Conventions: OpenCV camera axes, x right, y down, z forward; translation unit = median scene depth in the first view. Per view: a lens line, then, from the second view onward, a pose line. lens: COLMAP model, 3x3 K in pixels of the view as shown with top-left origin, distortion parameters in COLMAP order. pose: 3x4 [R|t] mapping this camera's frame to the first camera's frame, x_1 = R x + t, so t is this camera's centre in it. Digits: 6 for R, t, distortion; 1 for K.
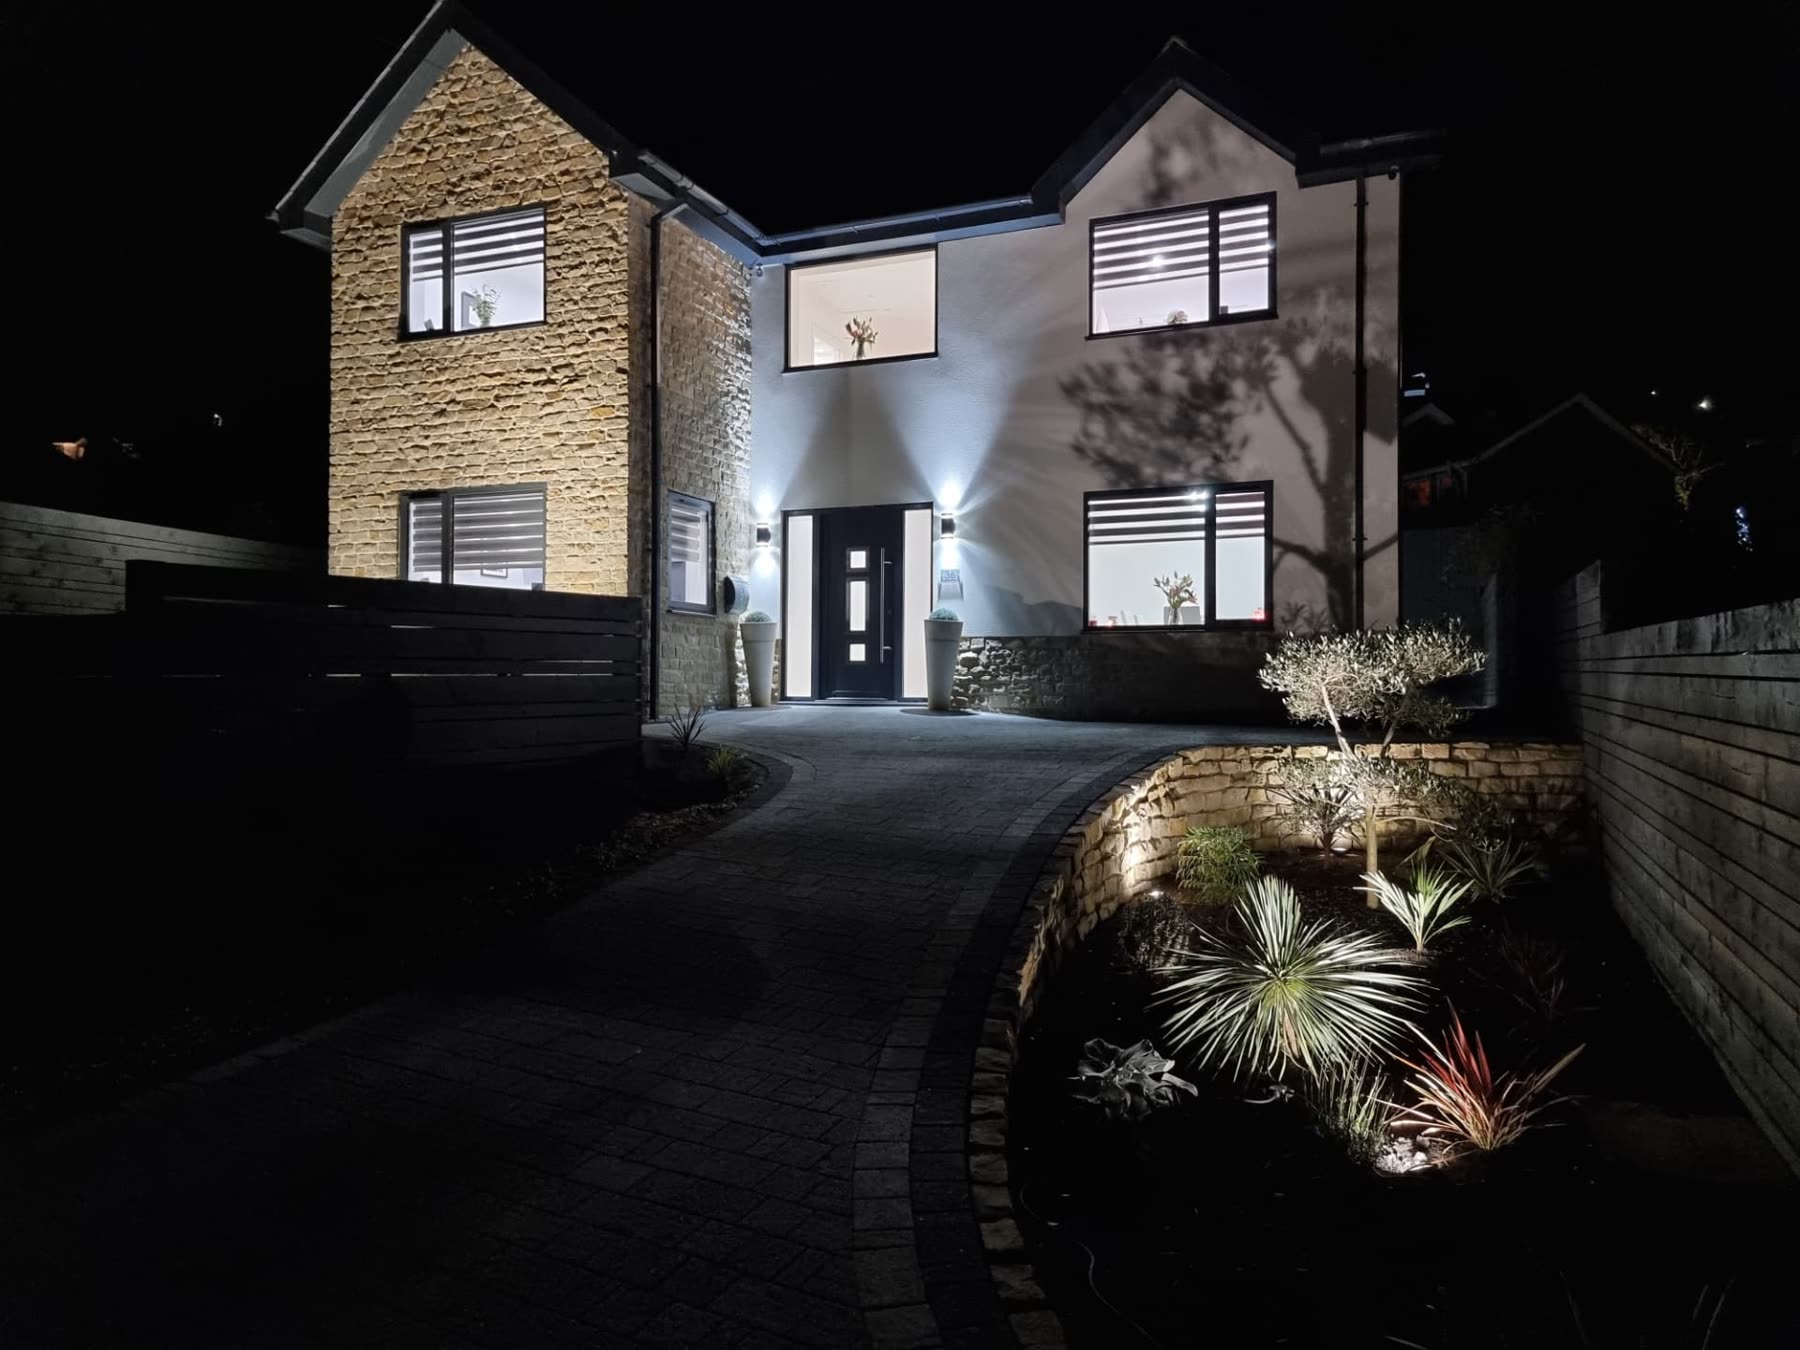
lens RADIAL K [[1286.8, 0, 896.7], [0, 1286.8, 664.2], [0, 0, 1]] dist [0.060457, -0.027231]
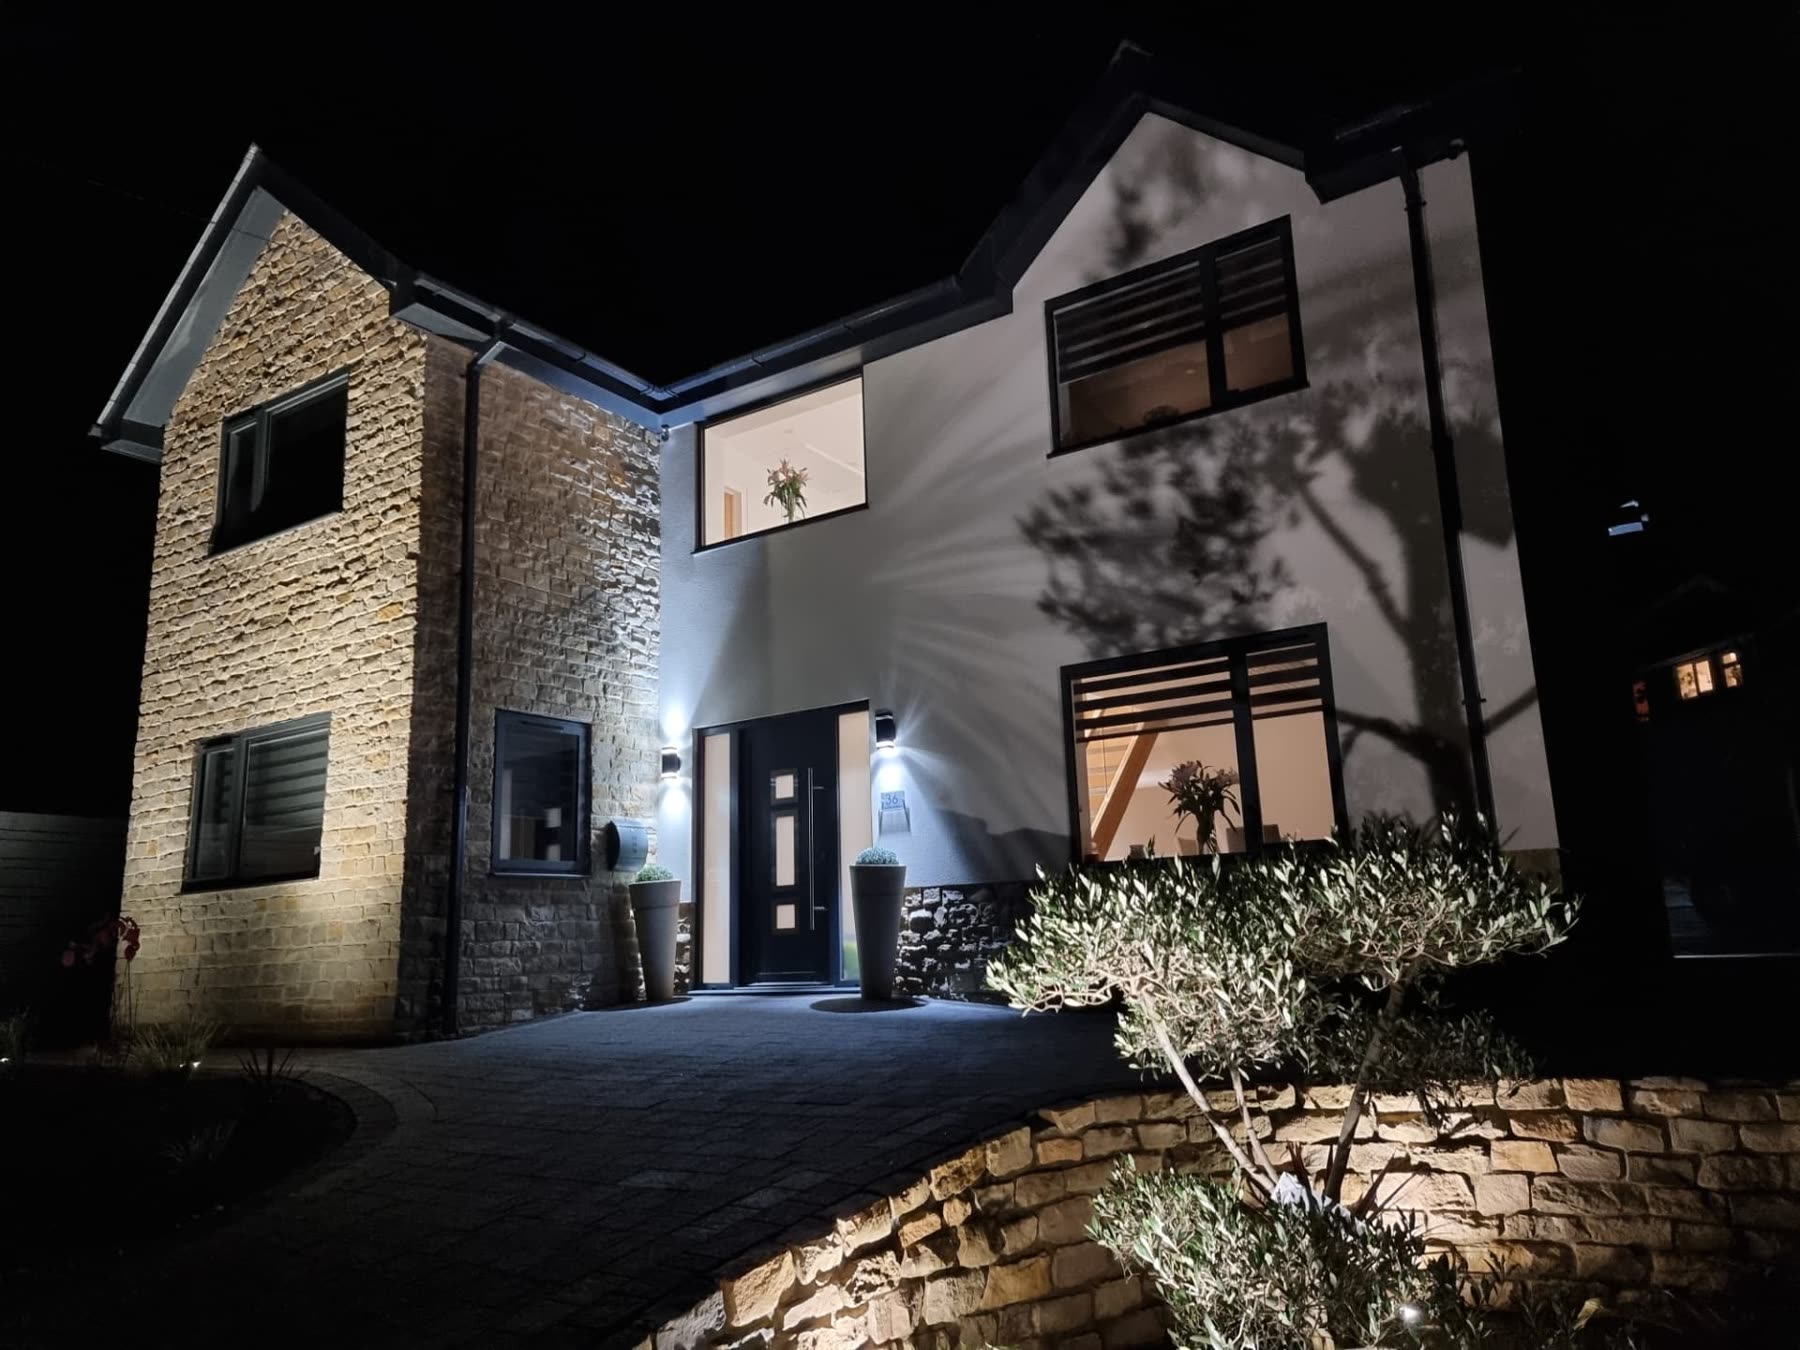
lens RADIAL K [[1286.8, 0, 903.3], [0, 1286.8, 682.7], [0, 0, 1]] dist [0.060457, -0.027231]
pose [[0.980401, -0.078905, -0.180522, 0.185576], [0.046363, 0.982964, -0.177854, -0.006882], [0.191480, 0.165999, 0.967357, 0.317969]]
